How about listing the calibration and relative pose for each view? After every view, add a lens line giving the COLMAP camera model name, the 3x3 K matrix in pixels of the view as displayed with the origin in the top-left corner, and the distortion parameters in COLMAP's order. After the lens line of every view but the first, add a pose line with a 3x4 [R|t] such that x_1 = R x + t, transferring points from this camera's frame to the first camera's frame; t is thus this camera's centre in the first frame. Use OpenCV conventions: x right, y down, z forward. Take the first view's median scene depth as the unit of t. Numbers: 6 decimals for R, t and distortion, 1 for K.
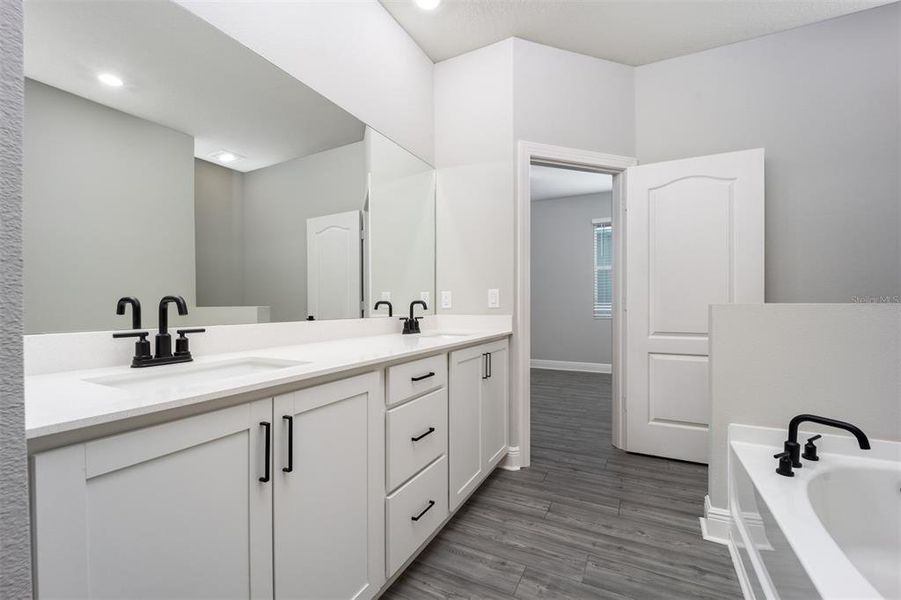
lens RADIAL K [[384.0, 0, 448.1], [0, 384.0, 308.7], [0, 0, 1]] dist [-0.000594, -0.000181]
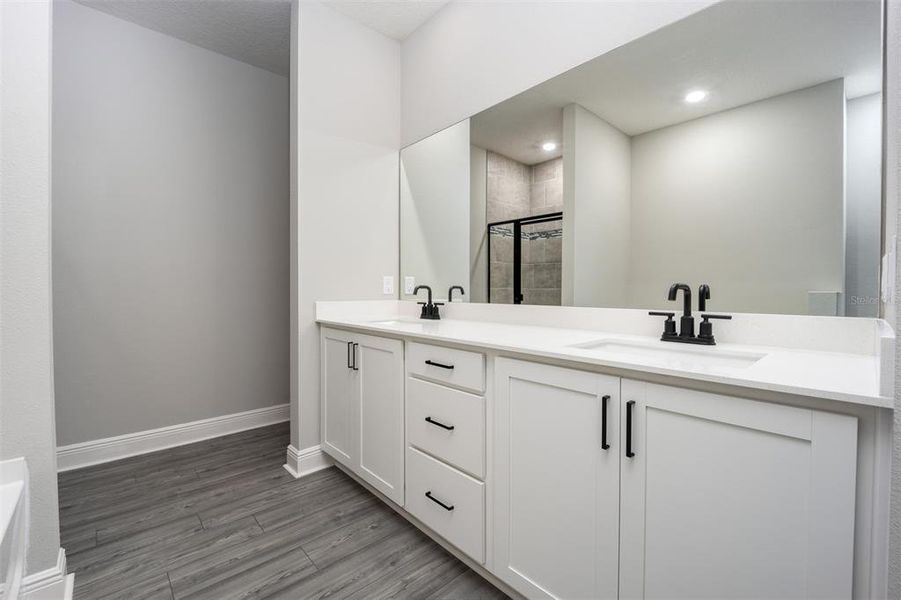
lens RADIAL K [[363.8, 0, 448.7], [0, 363.8, 295.1], [0, 0, 1]] dist [-0.002214, -0.000725]
pose [[-0.323109, 0.020988, -0.946129, 0.796071], [-0.009189, 0.999637, 0.025313, -0.022578], [0.946317, 0.016873, -0.322799, 1.317977]]
